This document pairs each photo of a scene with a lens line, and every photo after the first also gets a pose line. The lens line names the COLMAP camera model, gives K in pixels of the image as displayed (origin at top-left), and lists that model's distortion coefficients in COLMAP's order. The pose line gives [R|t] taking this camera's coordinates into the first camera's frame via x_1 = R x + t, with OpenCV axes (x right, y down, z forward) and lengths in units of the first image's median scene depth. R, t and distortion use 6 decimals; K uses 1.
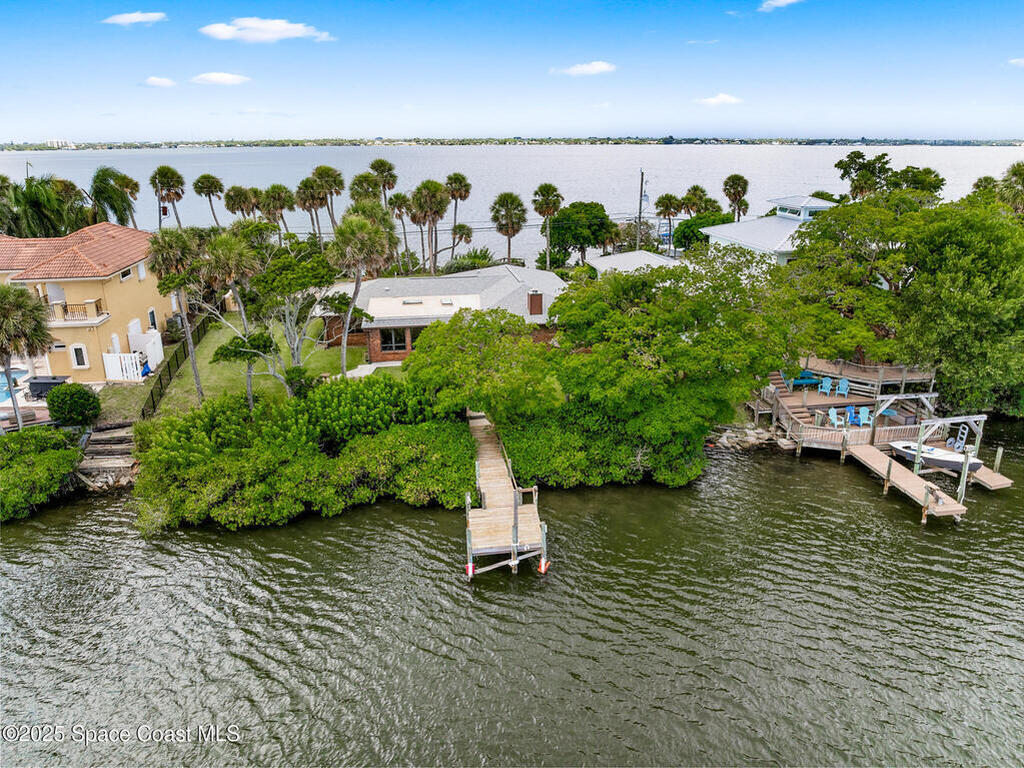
lens RADIAL K [[720.6, 0, 515.2], [0, 720.6, 382.5], [0, 0, 1]] dist [-0.041796, 0.005704]
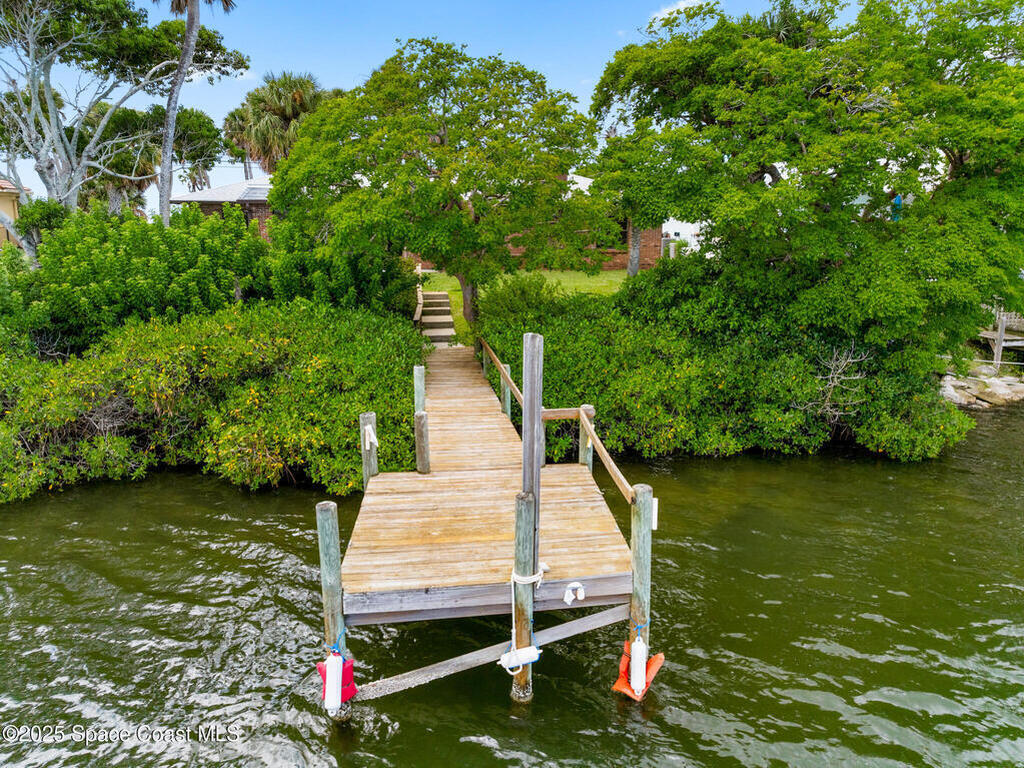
lens RADIAL K [[720.6, 0, 515.2], [0, 720.6, 382.5], [0, 0, 1]] dist [-0.041796, 0.005704]
pose [[0.999893, 0.013812, 0.004774, -0.005056], [-0.013221, 0.994146, -0.107233, 0.156551], [-0.006227, 0.107158, 0.994223, 0.635438]]
